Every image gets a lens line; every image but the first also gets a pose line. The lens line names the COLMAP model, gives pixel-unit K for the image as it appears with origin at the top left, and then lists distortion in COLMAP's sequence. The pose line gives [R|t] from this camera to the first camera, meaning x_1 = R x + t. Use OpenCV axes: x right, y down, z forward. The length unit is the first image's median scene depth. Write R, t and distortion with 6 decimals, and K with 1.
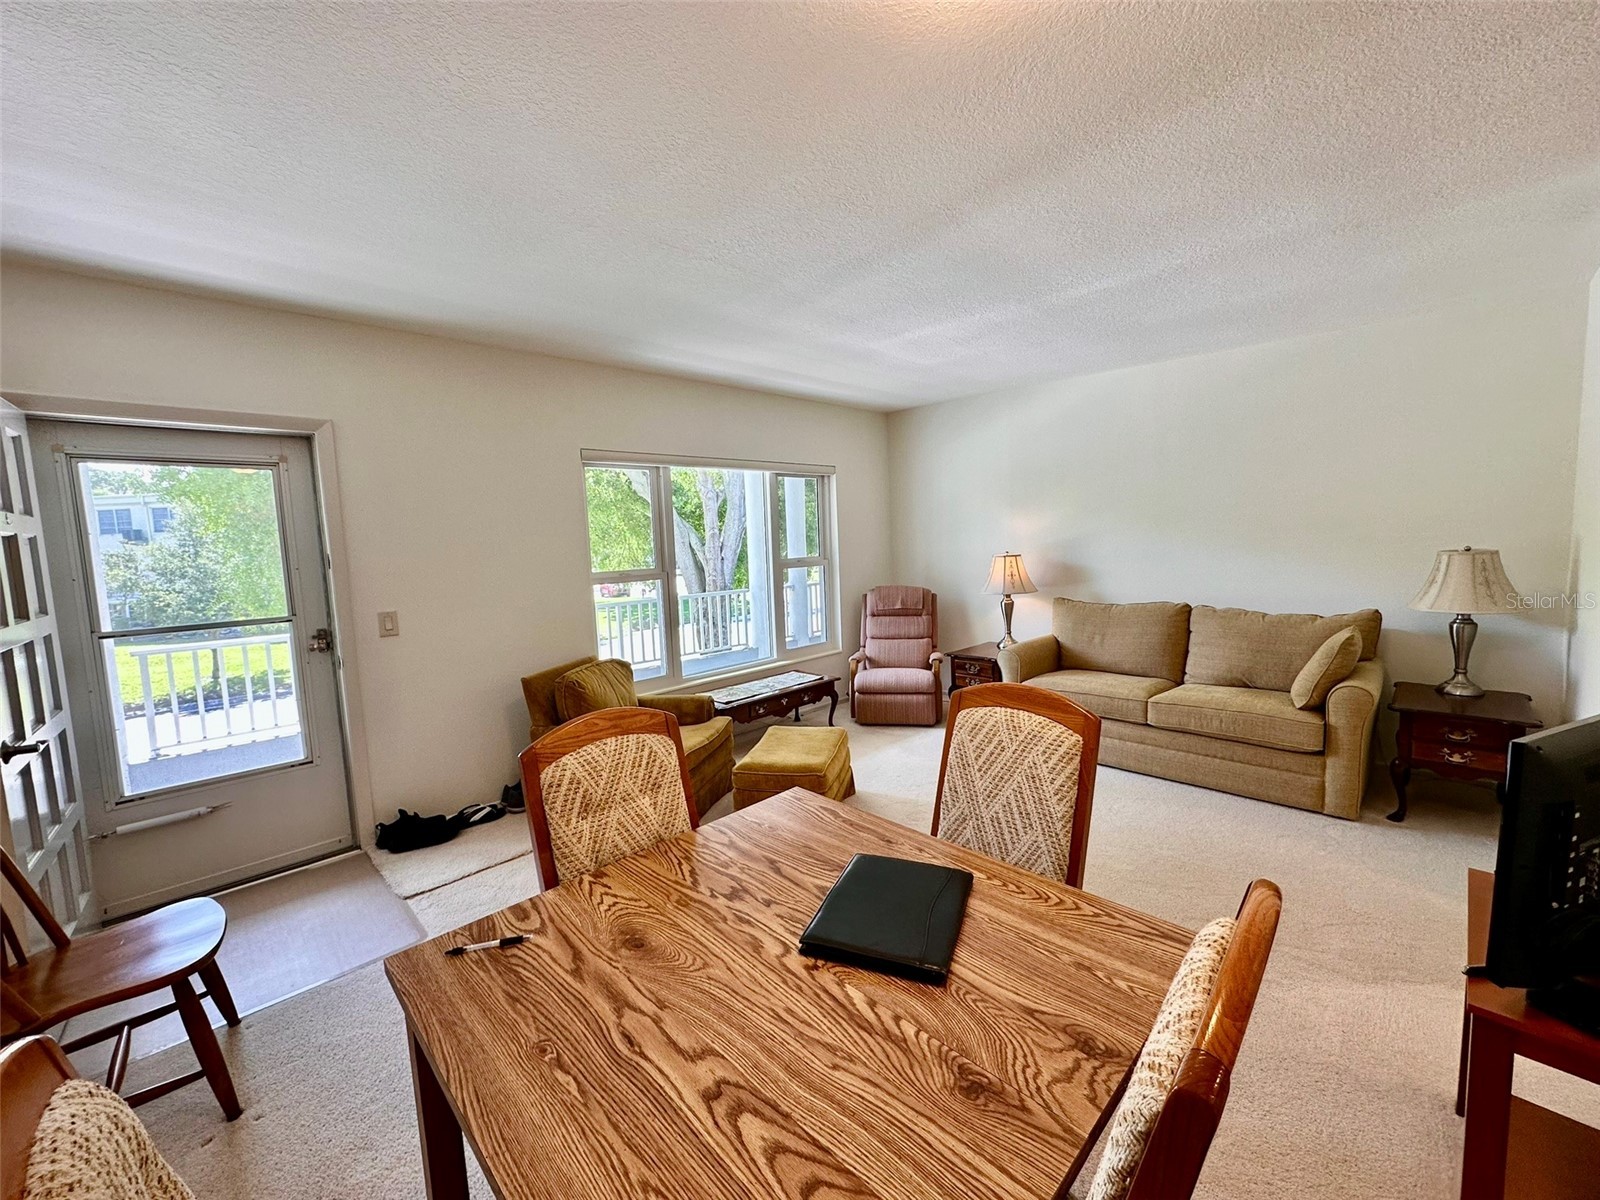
lens RADIAL K [[636.7, 0, 800.5], [0, 636.7, 598.5], [0, 0, 1]] dist [-0.002378, 0.000342]
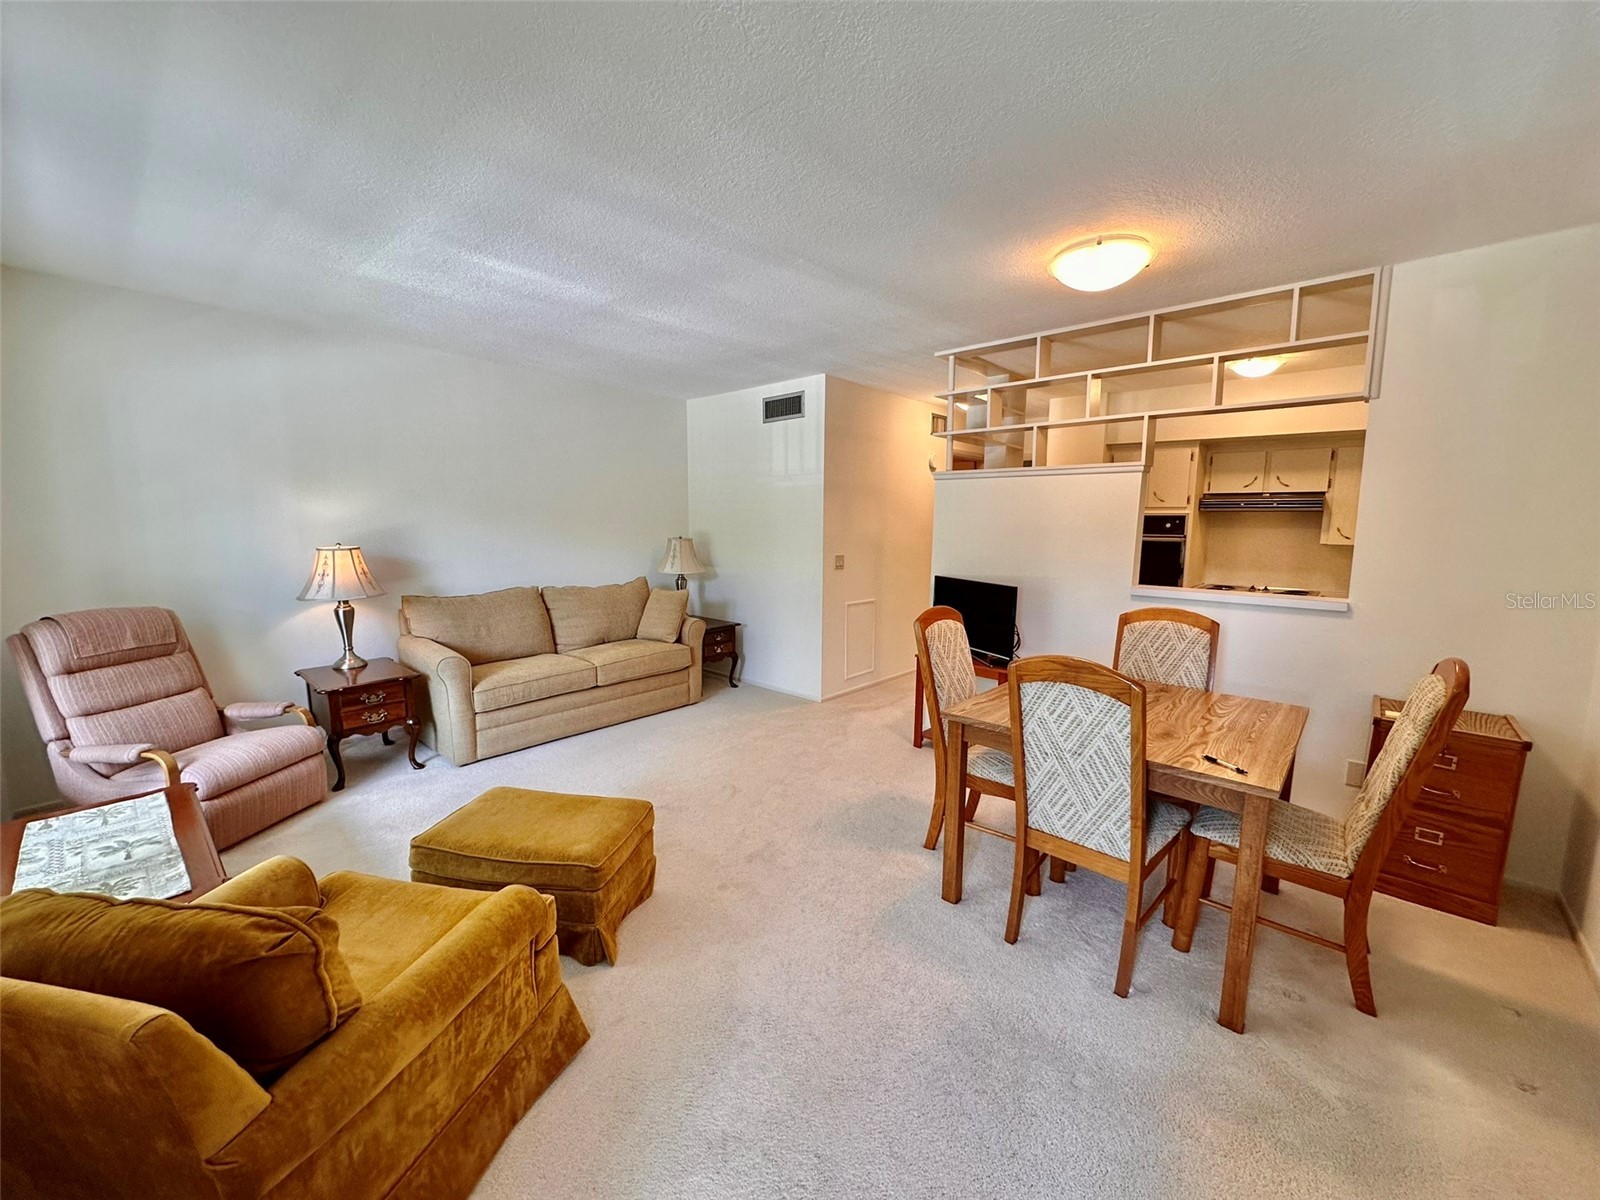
lens RADIAL K [[636.7, 0, 800.5], [0, 636.7, 598.5], [0, 0, 1]] dist [-0.002378, 0.000342]
pose [[-0.062156, -0.087494, 0.994224, -0.517498], [0.093577, 0.991251, 0.093083, -0.030227], [-0.993670, 0.098822, -0.053424, 0.550443]]
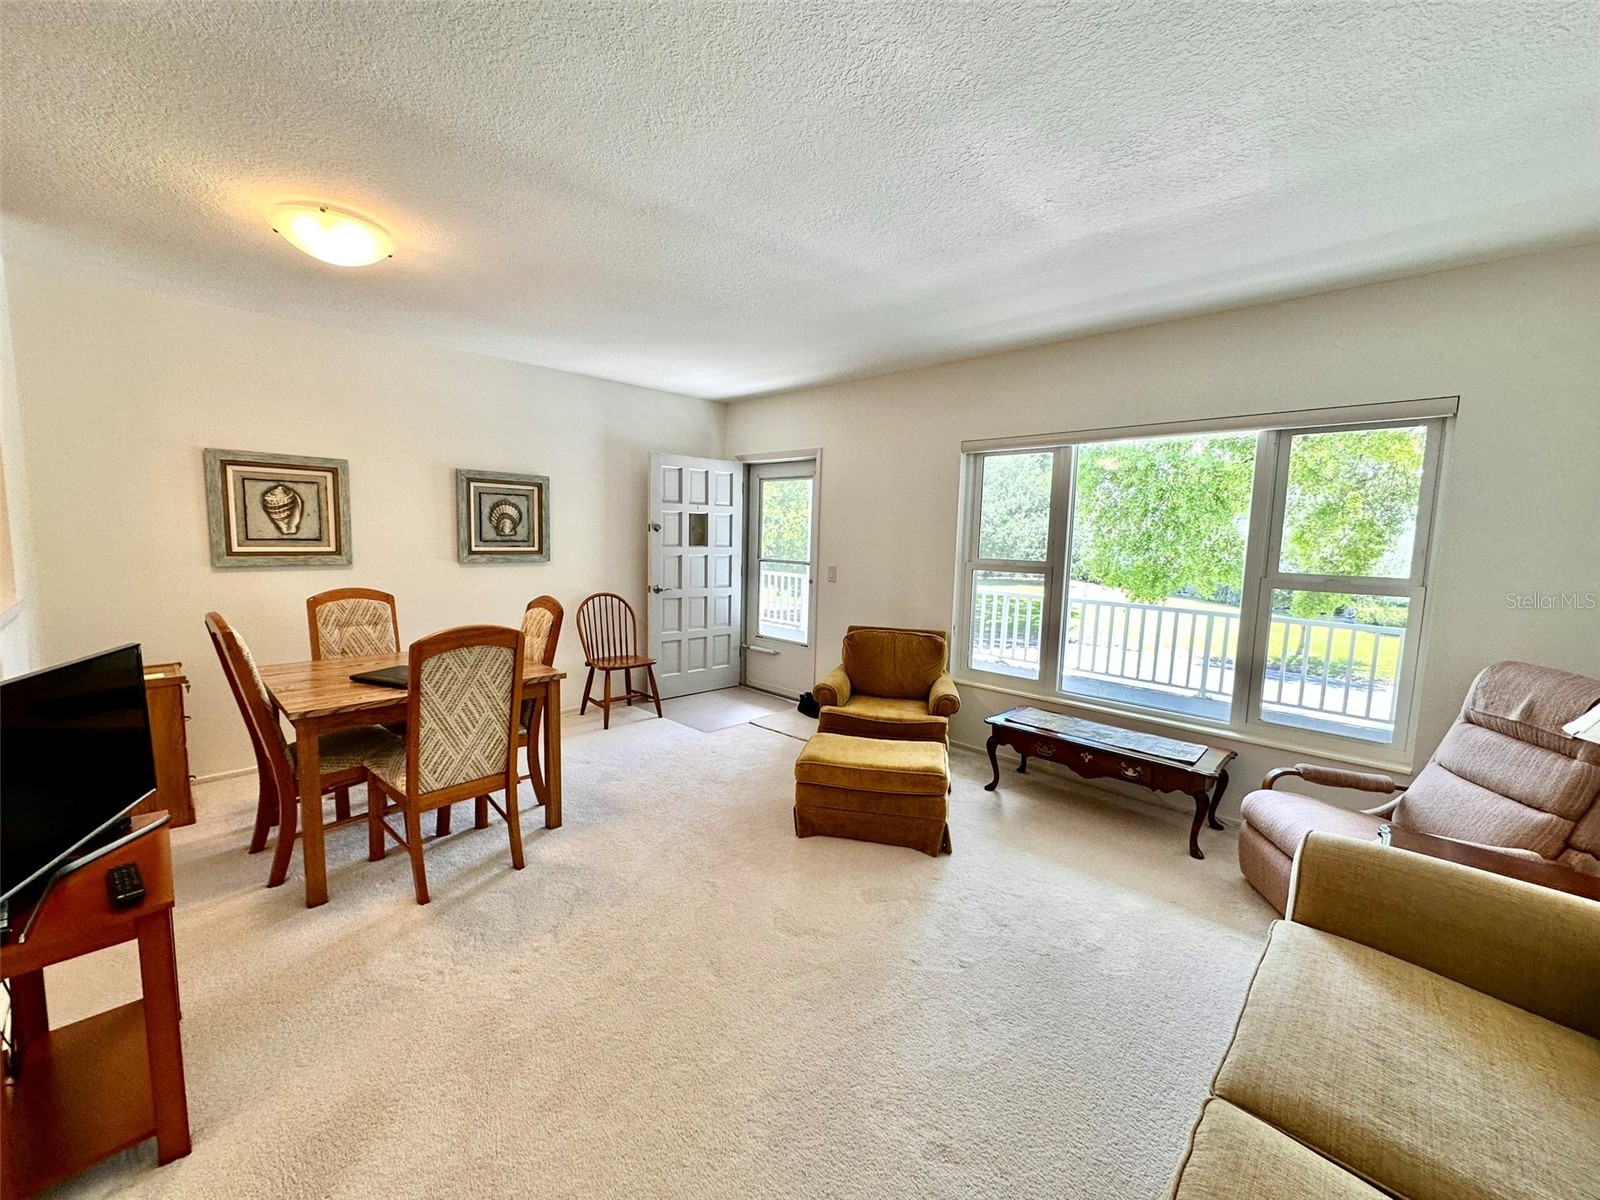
lens RADIAL K [[636.7, 0, 800.5], [0, 636.7, 598.5], [0, 0, 1]] dist [-0.002378, 0.000342]
pose [[0.034378, 0.141929, -0.989280, 0.657380], [-0.123487, 0.982883, 0.136720, -0.076925], [0.991751, 0.117463, 0.051316, 0.618589]]
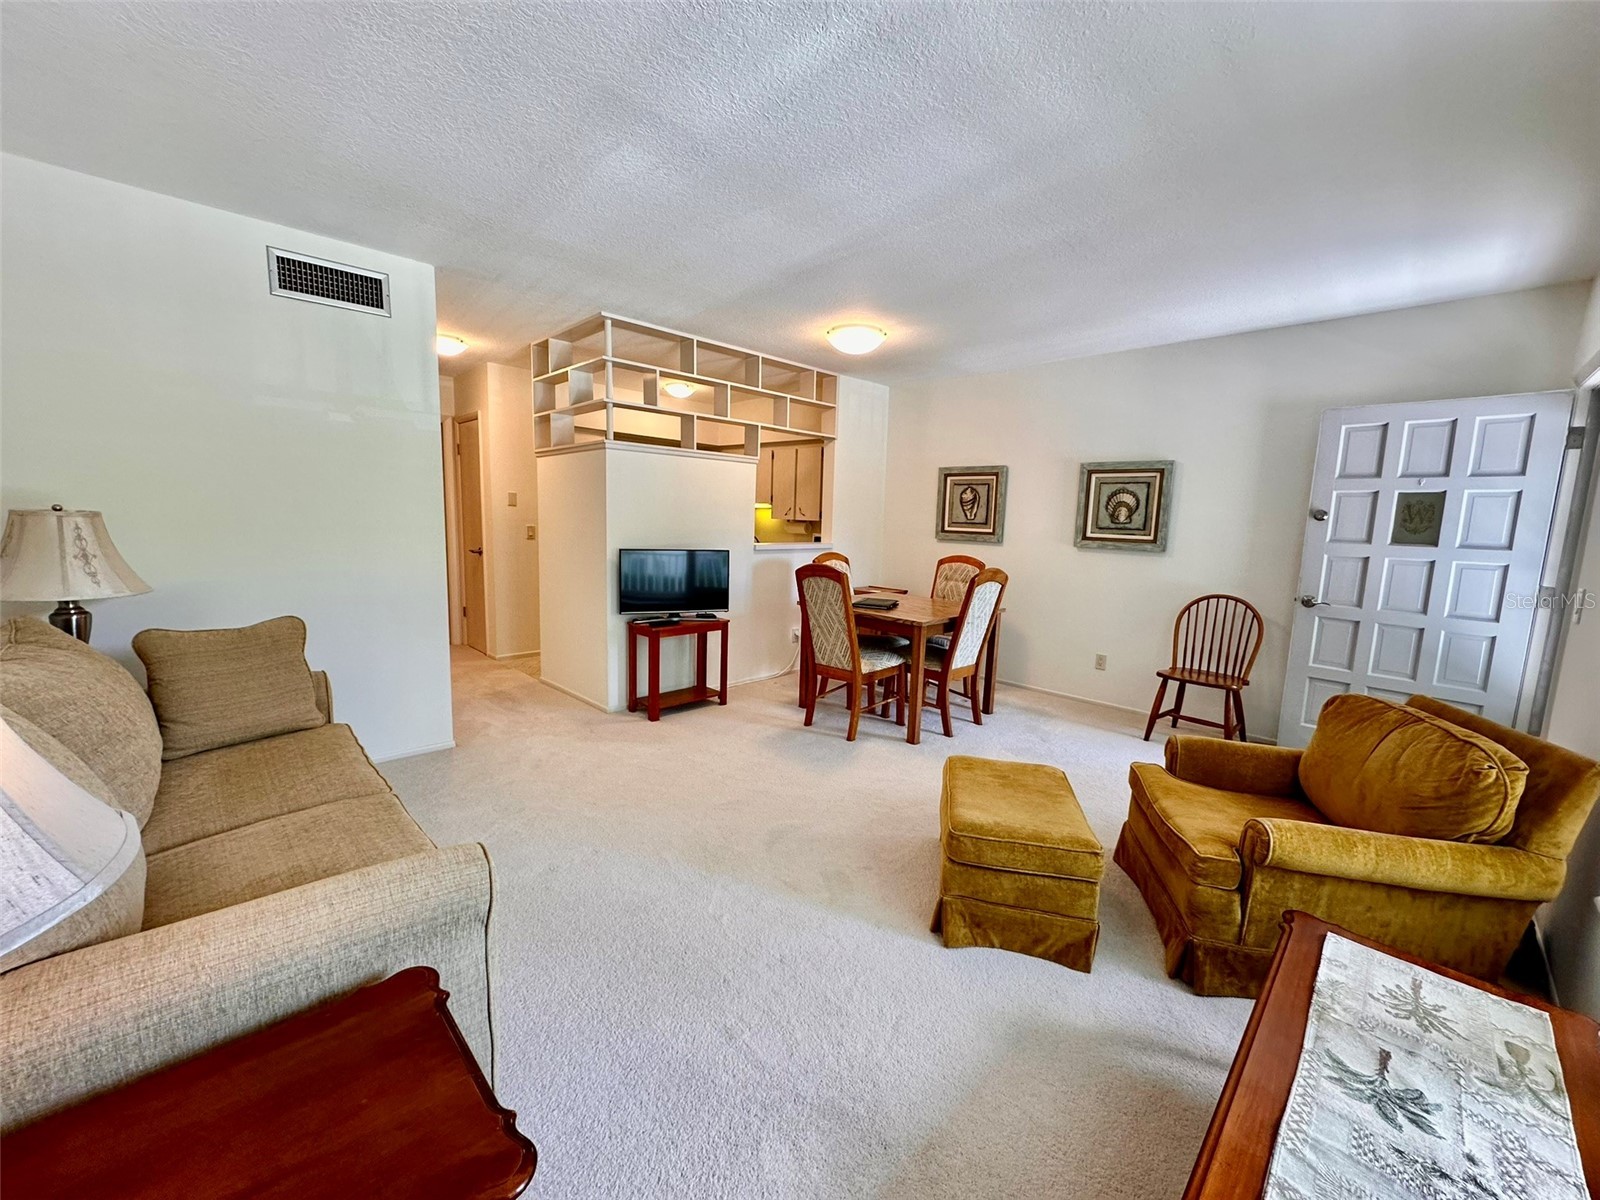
lens RADIAL K [[636.7, 0, 800.5], [0, 636.7, 598.5], [0, 0, 1]] dist [-0.002378, 0.000342]
pose [[-0.999819, 0.006884, -0.017716, 0.172589], [0.002687, 0.973929, 0.226838, -0.095950], [0.018816, 0.226750, -0.973771, 1.210619]]
